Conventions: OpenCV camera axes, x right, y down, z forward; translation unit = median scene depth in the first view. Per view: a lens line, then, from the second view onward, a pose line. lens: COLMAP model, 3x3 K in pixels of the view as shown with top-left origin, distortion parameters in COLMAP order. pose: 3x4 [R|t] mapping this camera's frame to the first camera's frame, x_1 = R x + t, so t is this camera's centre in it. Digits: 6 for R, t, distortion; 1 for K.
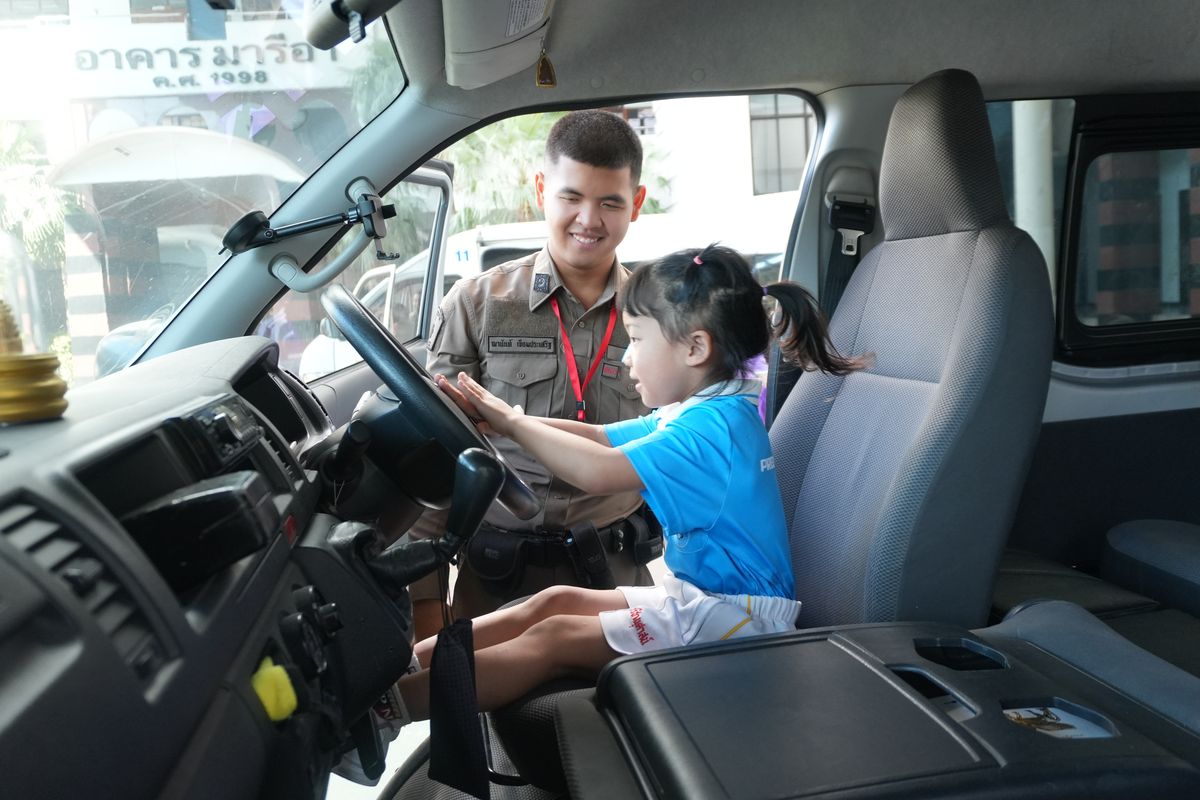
lens RADIAL K [[973.4, 0, 599.4], [0, 973.4, 400.1], [0, 0, 1]] dist [-0.040513, 0.034156]
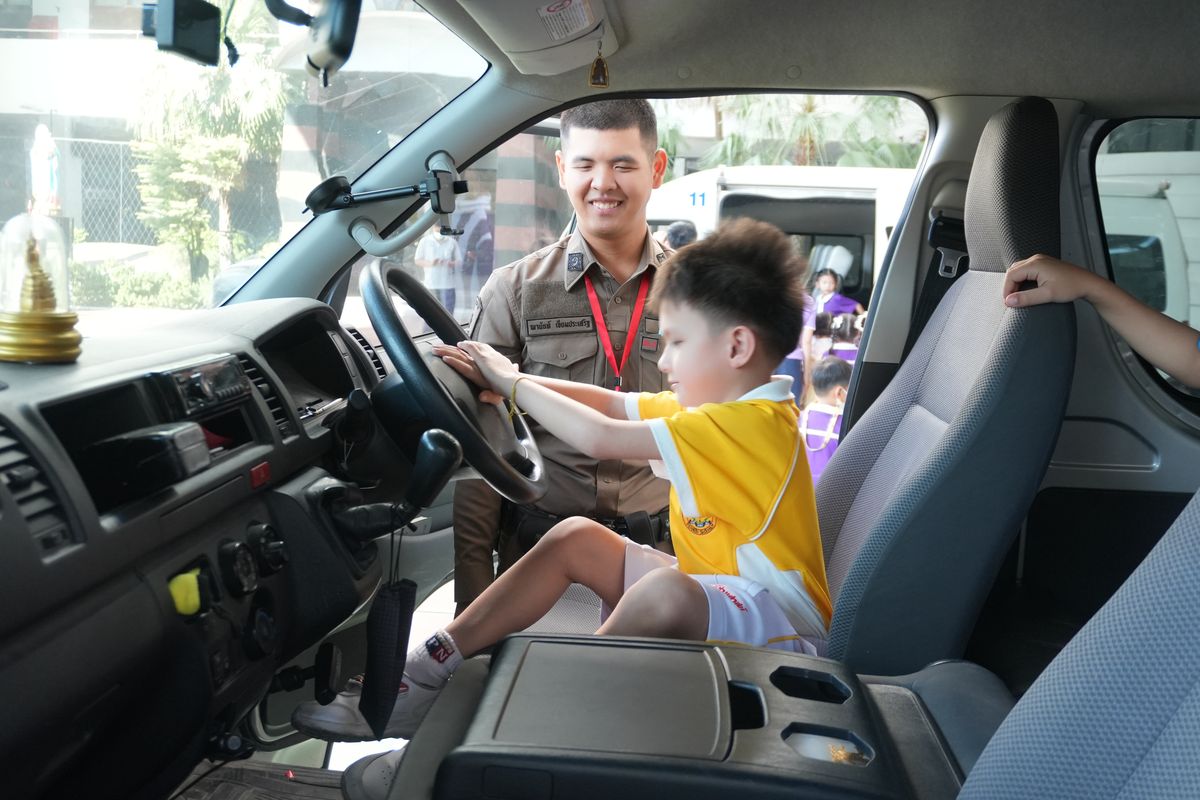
lens RADIAL K [[1213.1, 0, 597.8], [0, 1213.1, 400.2], [0, 0, 1]] dist [-0.024950, 0.000000]
pose [[0.962208, 0.136076, -0.235877, 0.294082], [-0.130008, 0.990658, 0.041166, -0.050988], [0.239276, -0.008944, 0.970911, -0.240615]]
